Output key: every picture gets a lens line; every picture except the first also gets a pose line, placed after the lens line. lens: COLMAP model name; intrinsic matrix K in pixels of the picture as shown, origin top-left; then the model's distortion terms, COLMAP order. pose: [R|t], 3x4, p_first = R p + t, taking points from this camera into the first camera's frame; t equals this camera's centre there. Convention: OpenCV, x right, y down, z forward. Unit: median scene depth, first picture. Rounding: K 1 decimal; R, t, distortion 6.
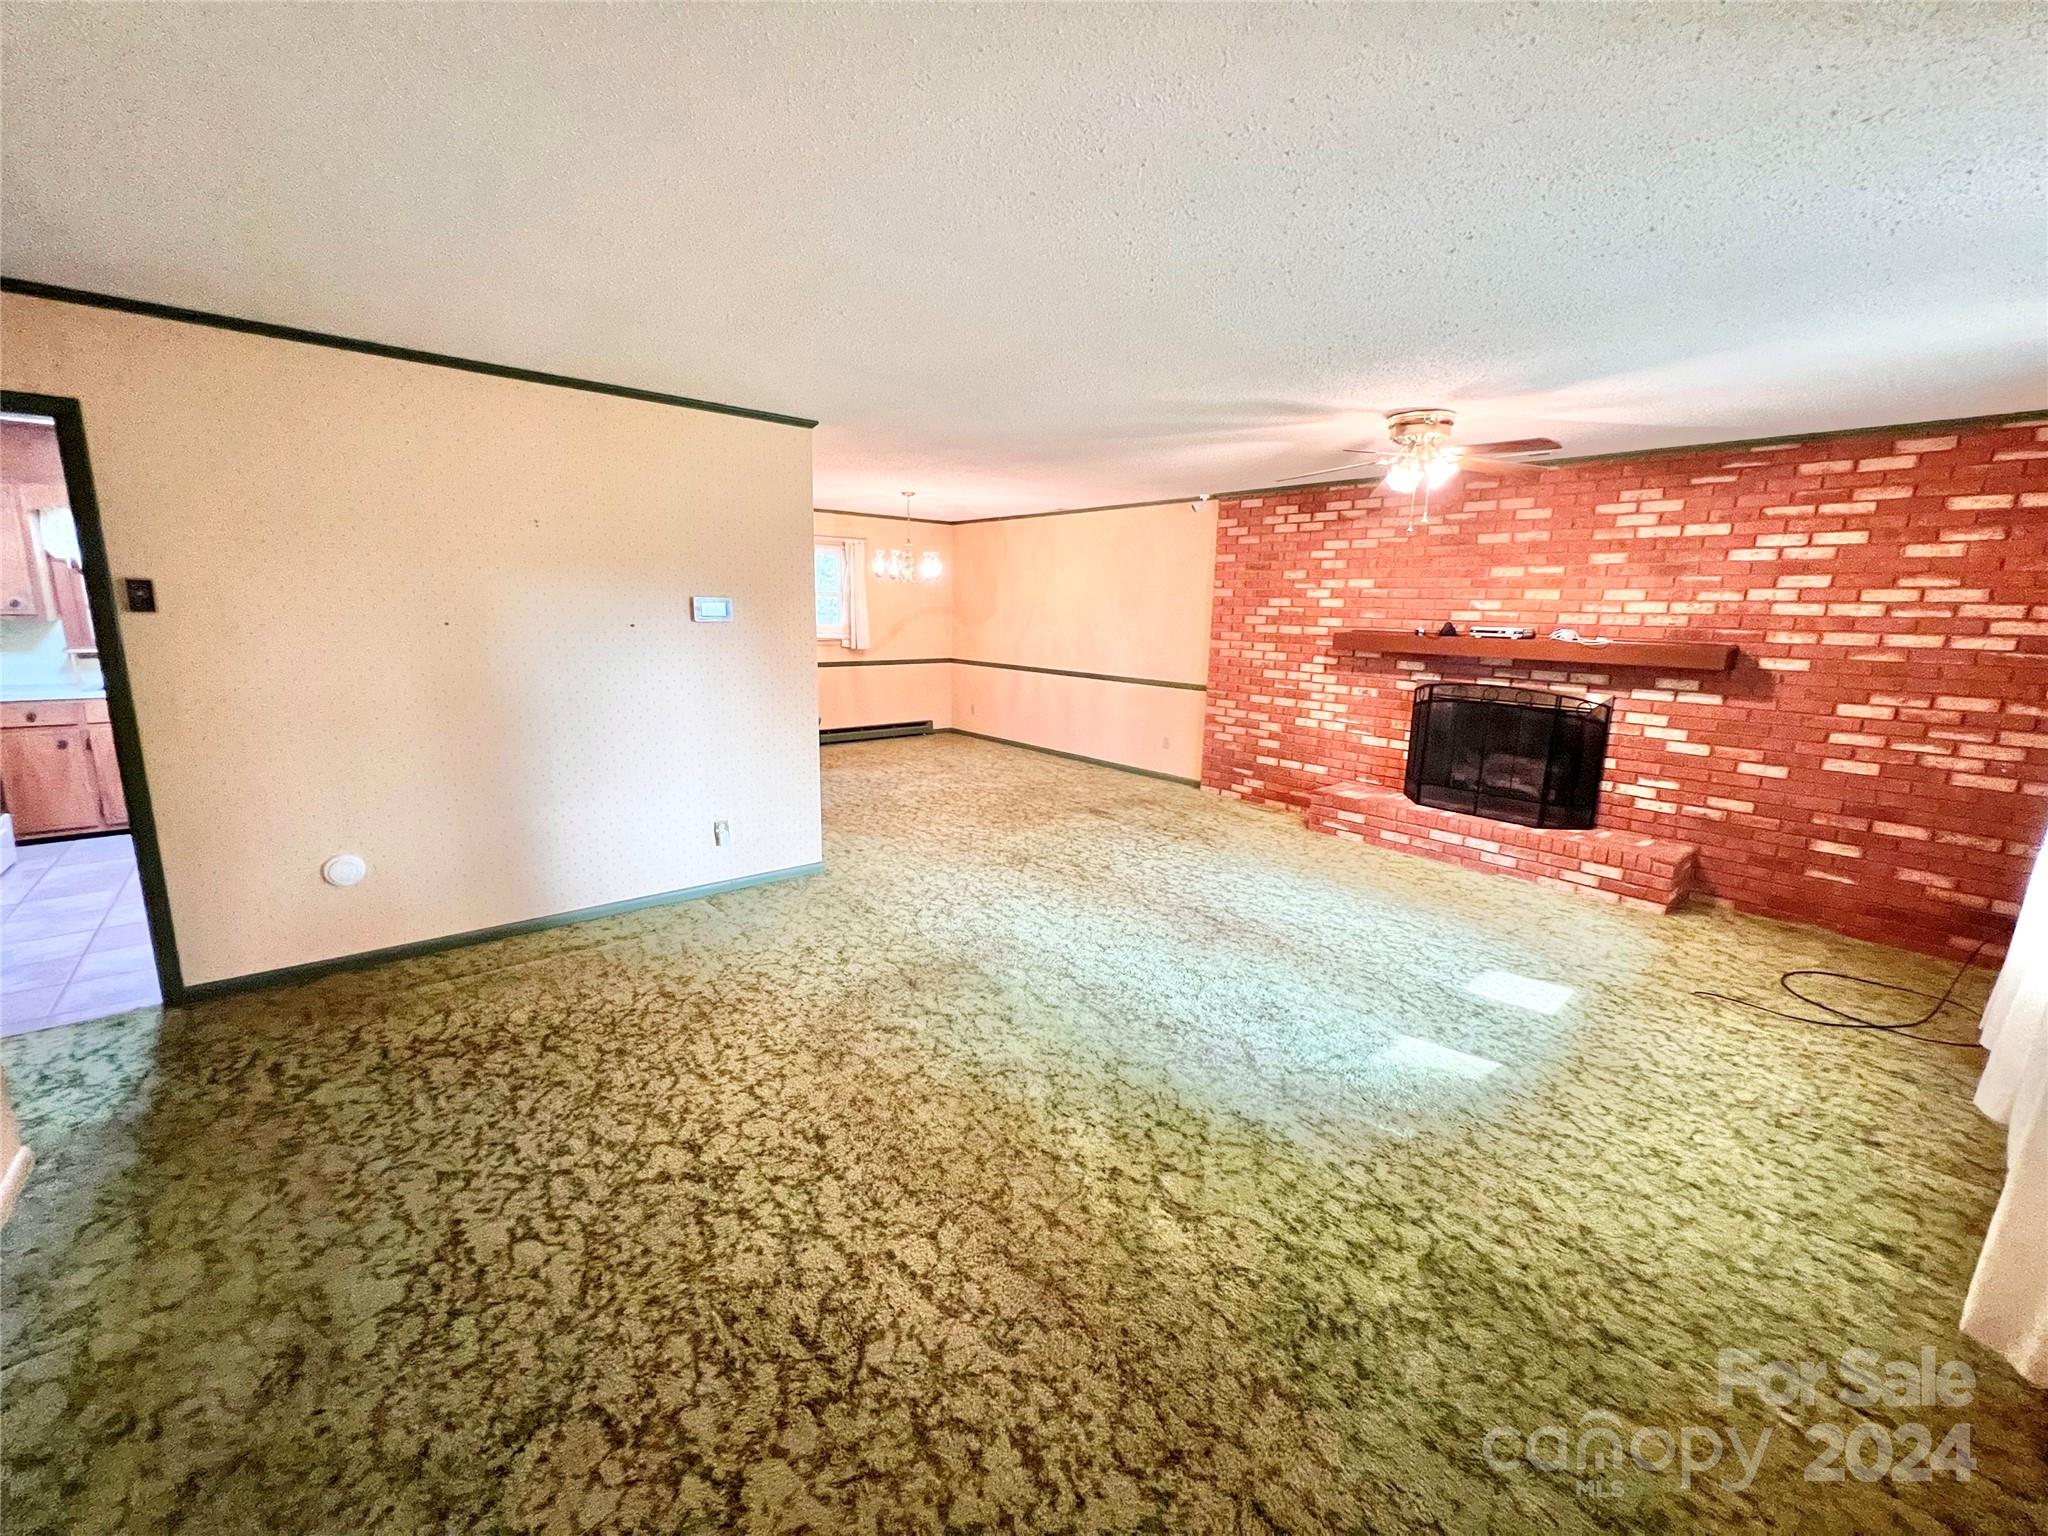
lens RADIAL K [[820.0, 0, 1017.9], [0, 820.0, 762.3], [0, 0, 1]] dist [-0.002532, 0.000458]
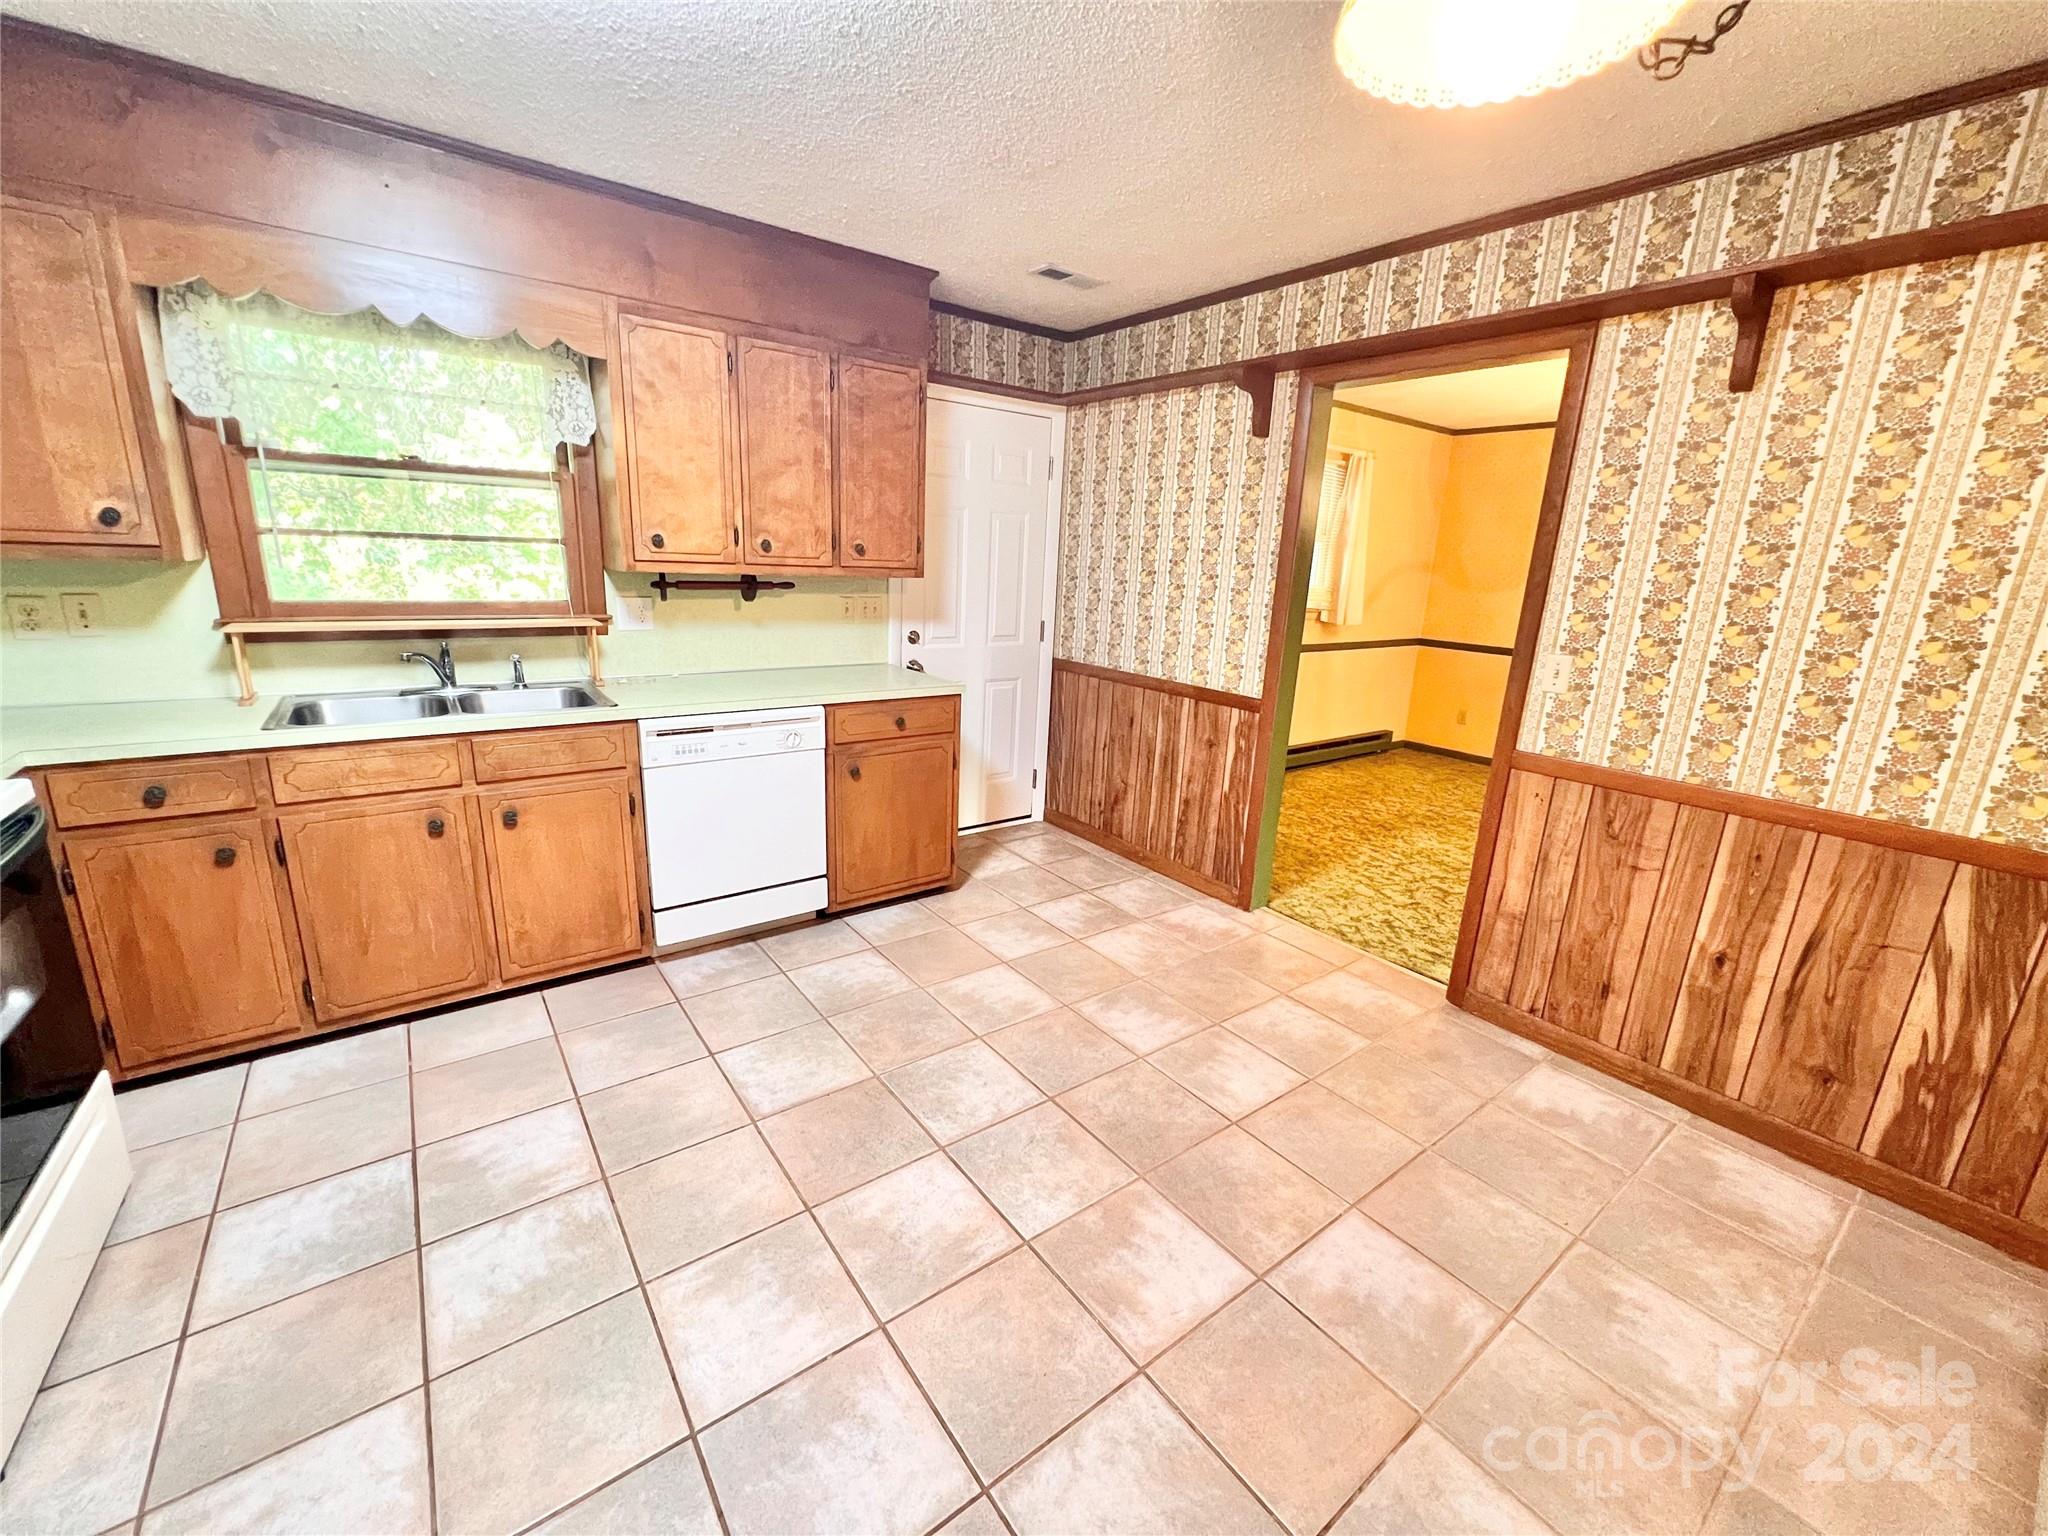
lens RADIAL K [[820.2, 0, 1017.1], [0, 820.2, 762.7], [0, 0, 1]] dist [-0.003306, 0.001101]
pose [[0.997217, 0.037068, -0.064686, -0.726830], [-0.033166, 0.997625, 0.060377, -0.108917], [0.066770, -0.058063, 0.996077, 0.602562]]
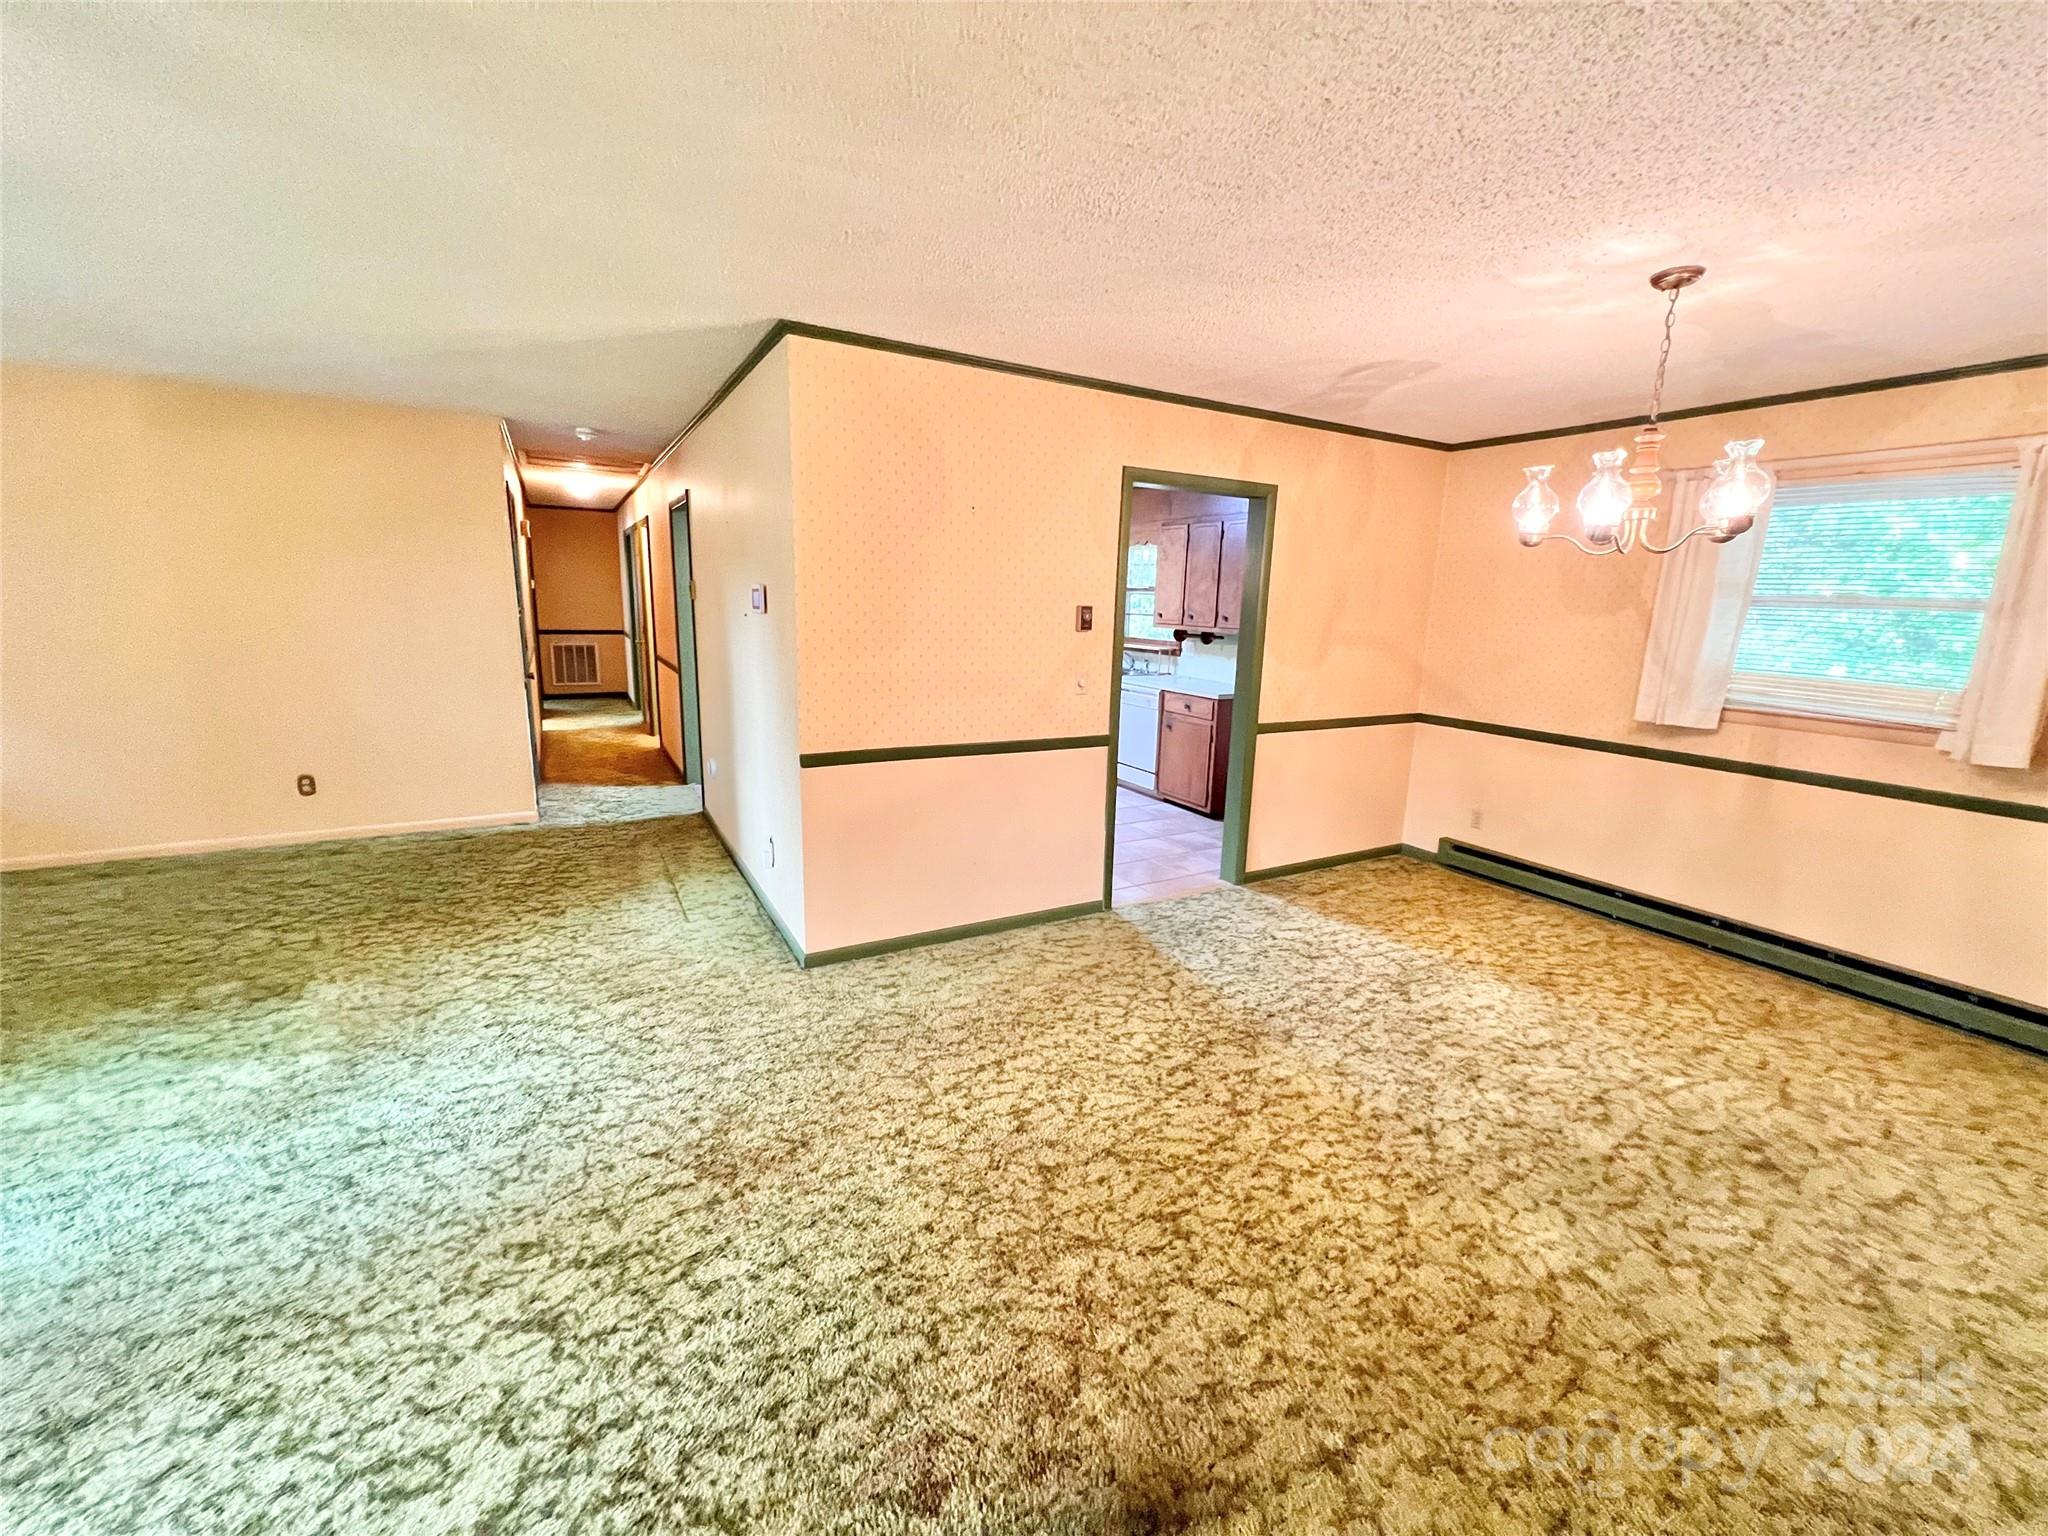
lens RADIAL K [[820.2, 0, 1020.7], [0, 820.2, 757.9], [0, 0, 1]] dist [-0.003306, 0.001101]
pose [[-0.195849, 0.162751, -0.967034, 0.373591], [-0.217112, 0.954462, 0.204606, -0.221394], [0.956298, 0.250027, -0.151595, 1.205555]]
